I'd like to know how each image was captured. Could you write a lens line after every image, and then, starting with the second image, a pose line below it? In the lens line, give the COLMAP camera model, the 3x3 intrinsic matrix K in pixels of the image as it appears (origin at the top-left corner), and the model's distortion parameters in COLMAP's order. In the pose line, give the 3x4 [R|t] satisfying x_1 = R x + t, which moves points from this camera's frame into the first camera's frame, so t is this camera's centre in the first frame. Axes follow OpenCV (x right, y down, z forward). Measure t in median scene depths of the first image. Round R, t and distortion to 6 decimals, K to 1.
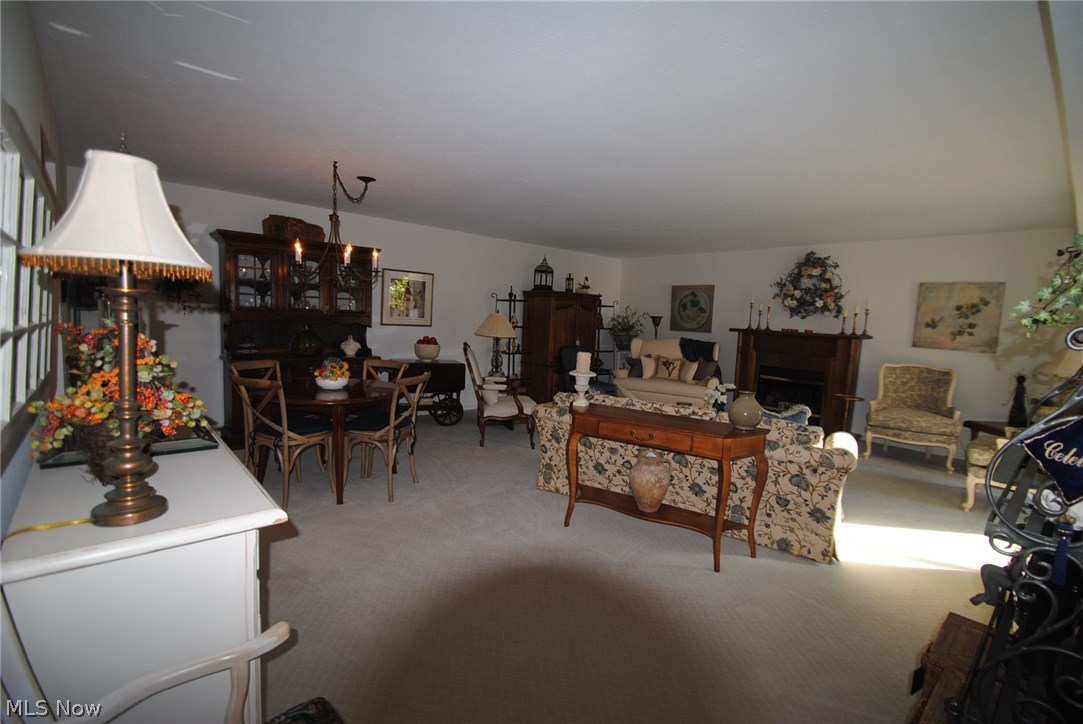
lens RADIAL K [[493.5, 0, 541.5], [0, 493.5, 362.0], [0, 0, 1]] dist [-0.001072, -0.000225]
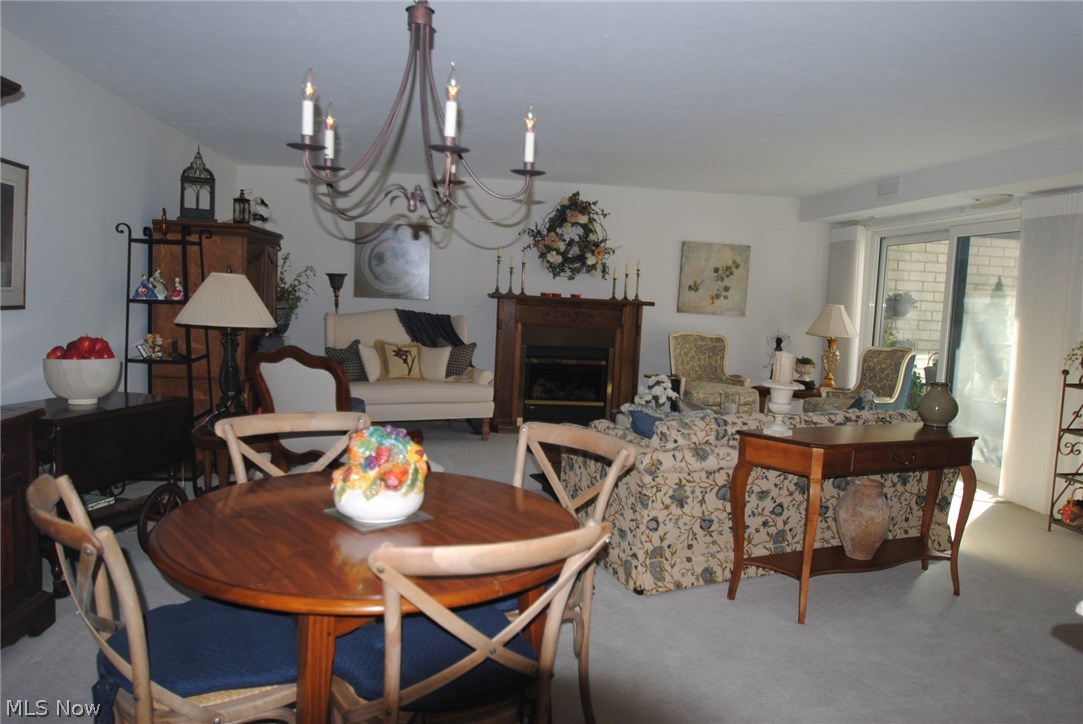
lens RADIAL K [[763.2, 0, 541.5], [0, 763.2, 362.0], [0, 0, 1]] dist [-0.038895, 0.001671]
pose [[0.571974, -0.093829, 0.814888, -0.530051], [0.058814, 0.995570, 0.073352, -0.057552], [-0.818161, 0.005971, 0.574959, 0.410626]]
